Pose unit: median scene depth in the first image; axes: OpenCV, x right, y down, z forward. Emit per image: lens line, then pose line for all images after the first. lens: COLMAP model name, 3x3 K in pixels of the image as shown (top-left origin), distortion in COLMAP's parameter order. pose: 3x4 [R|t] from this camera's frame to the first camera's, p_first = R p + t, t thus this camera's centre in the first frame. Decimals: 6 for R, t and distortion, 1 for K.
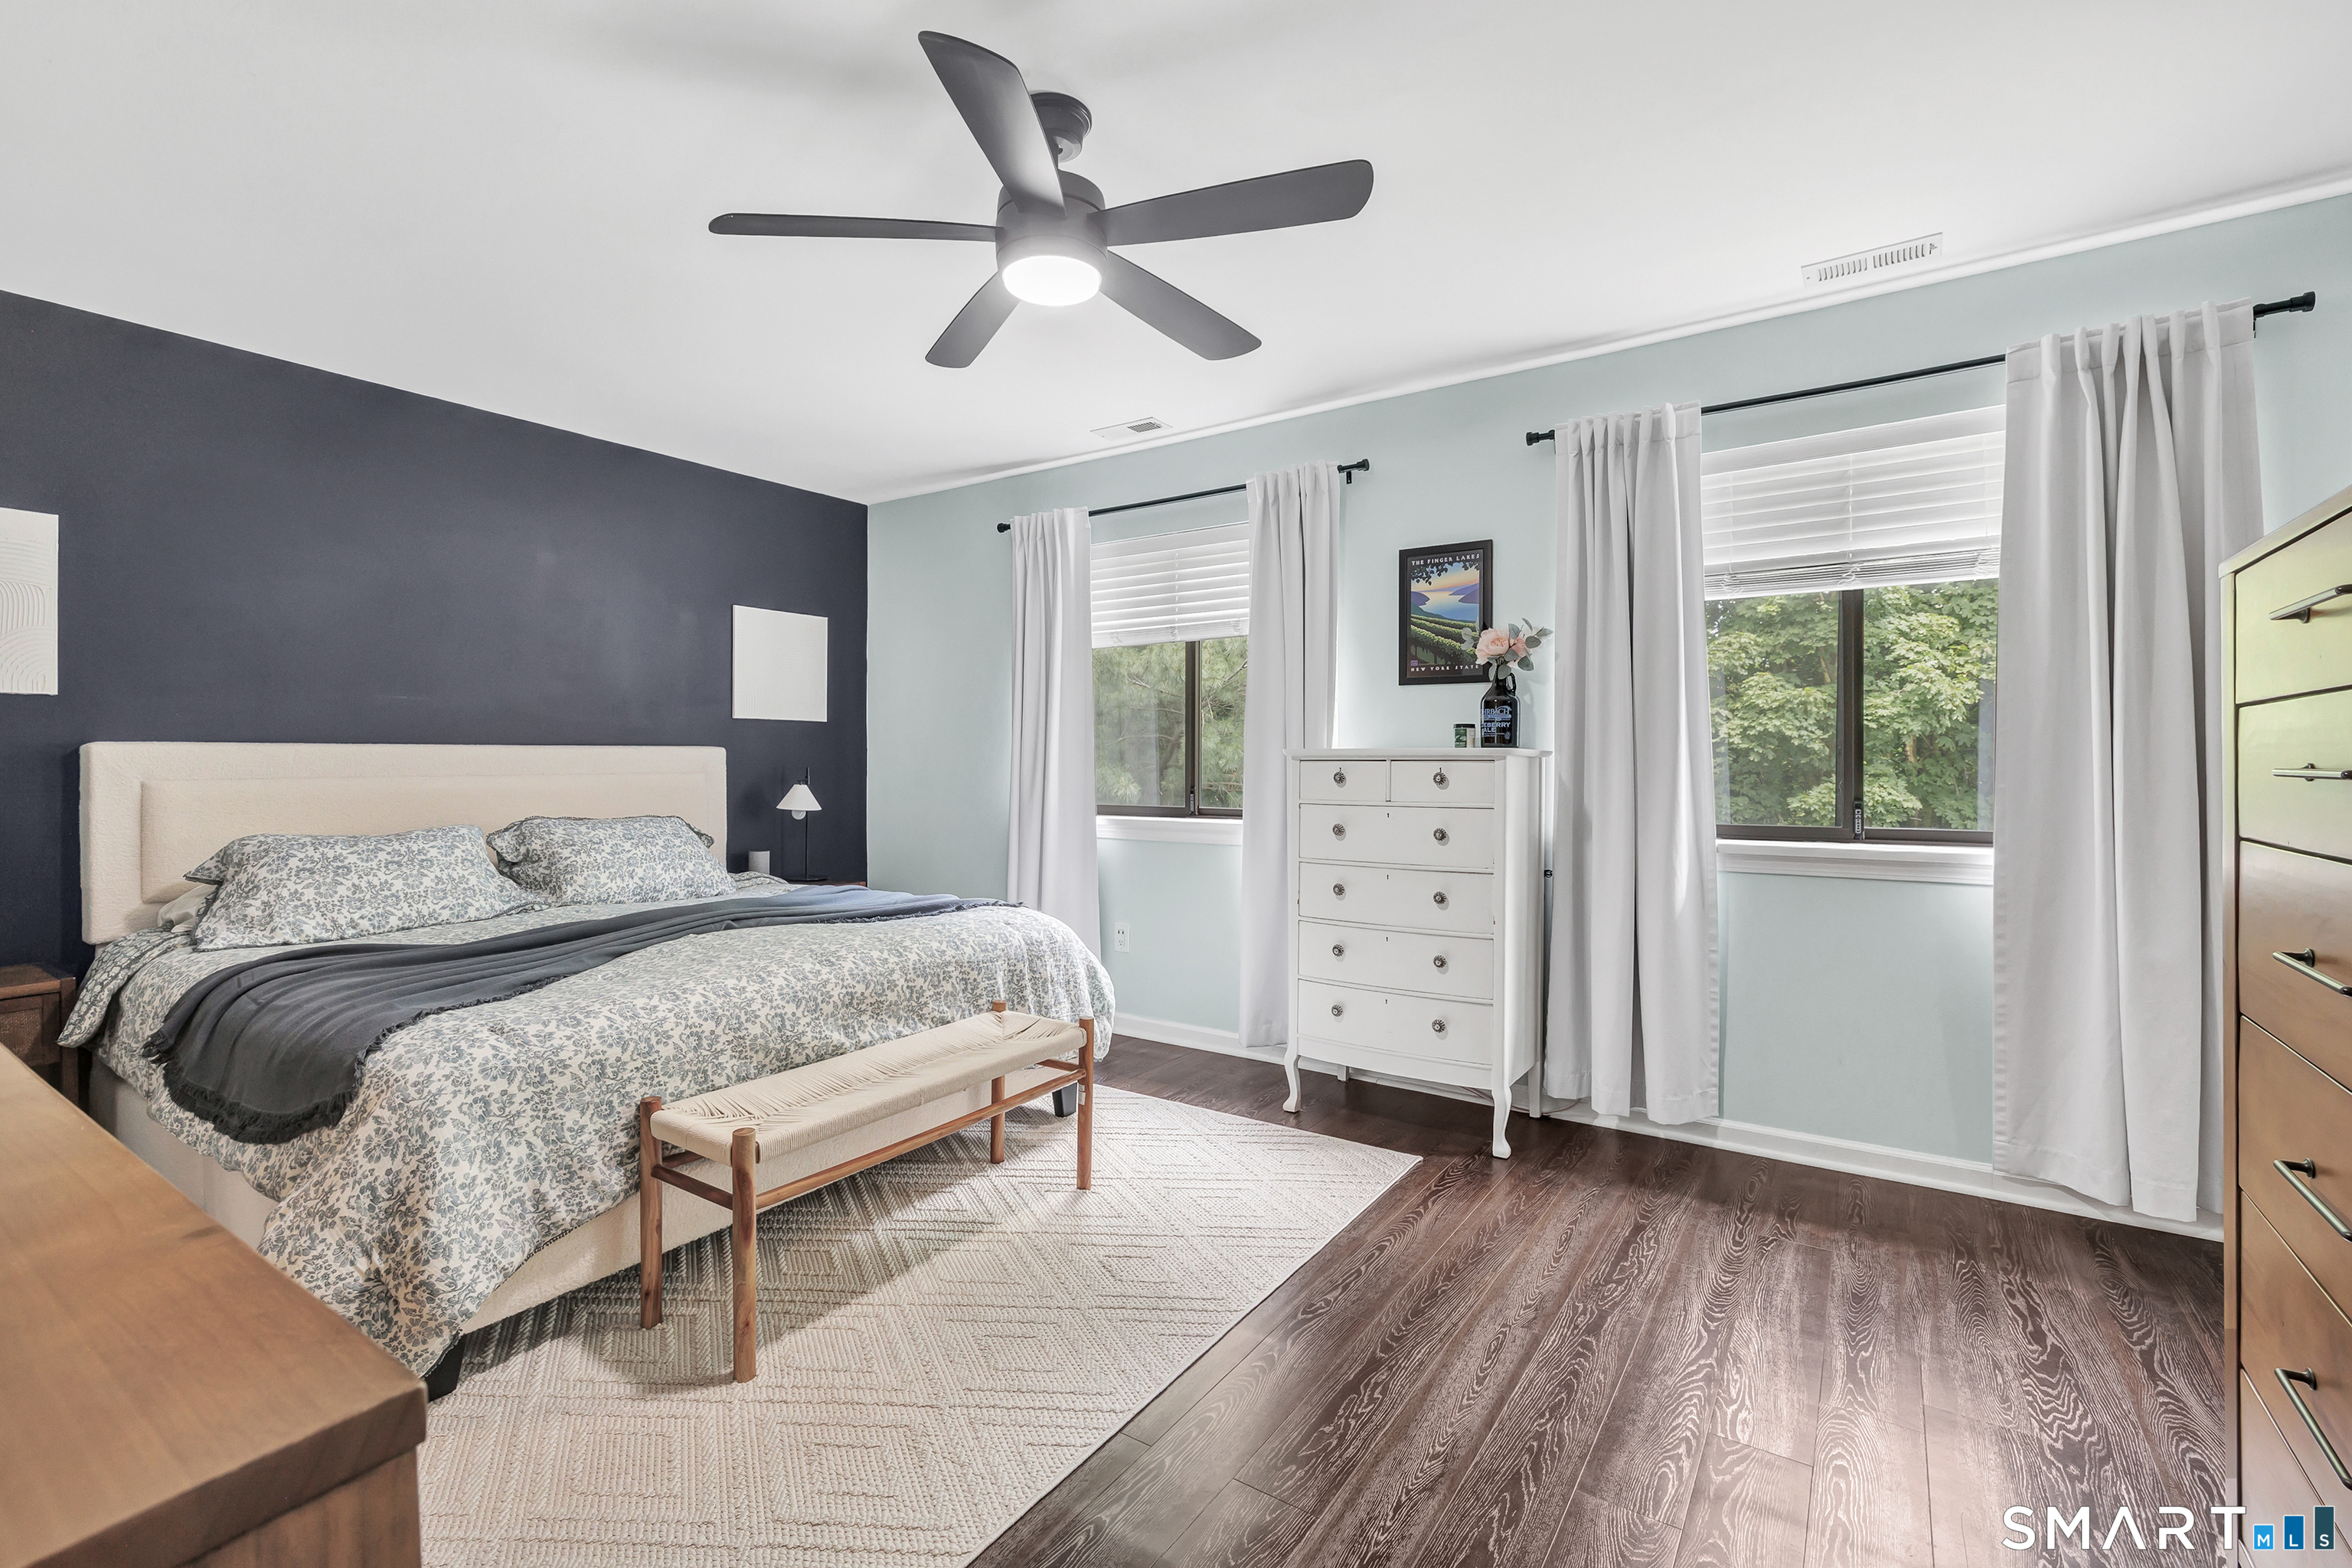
lens RADIAL K [[1045.7, 0, 1173.9], [0, 1045.7, 774.7], [0, 0, 1]] dist [-0.001069, 0.000537]
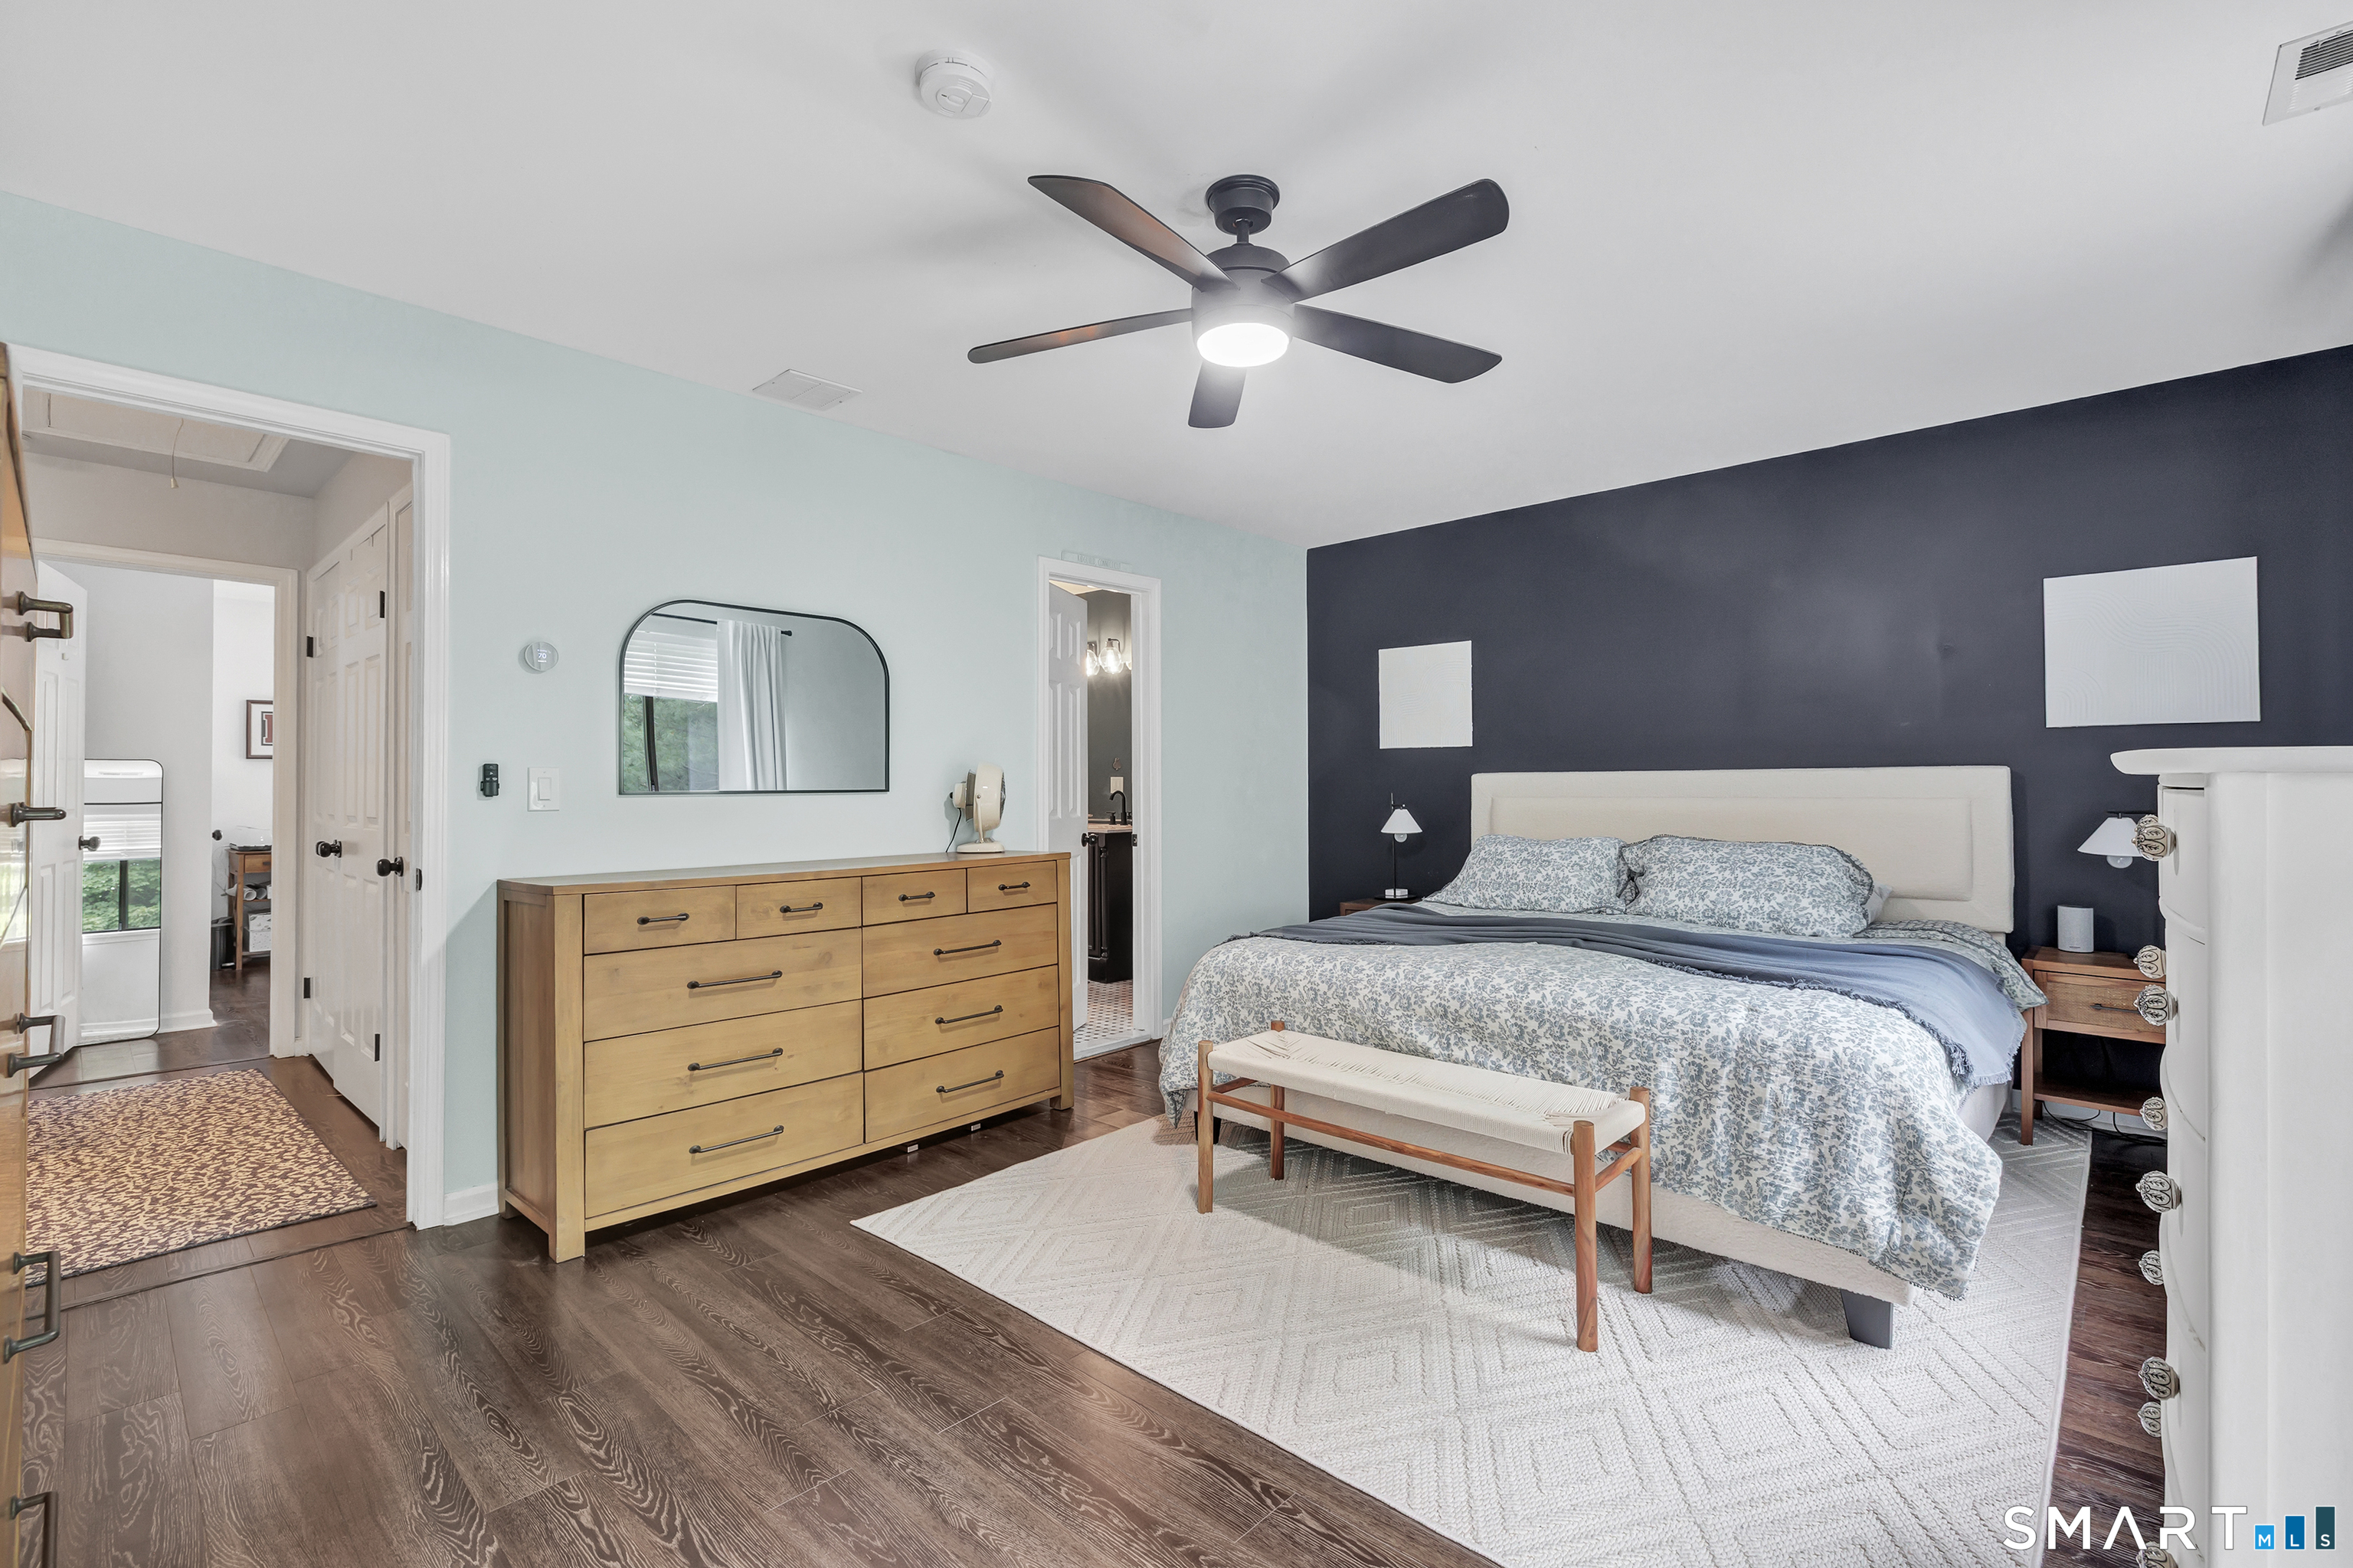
lens RADIAL K [[1046.2, 0, 1178.8], [0, 1046.2, 773.8], [0, 0, 1]] dist [-0.001069, 0.000537]
pose [[-0.152672, -0.007486, -0.988249, 0.729378], [-0.010233, 0.999930, -0.005994, -0.016876], [0.988224, 0.009198, -0.152738, 0.828612]]
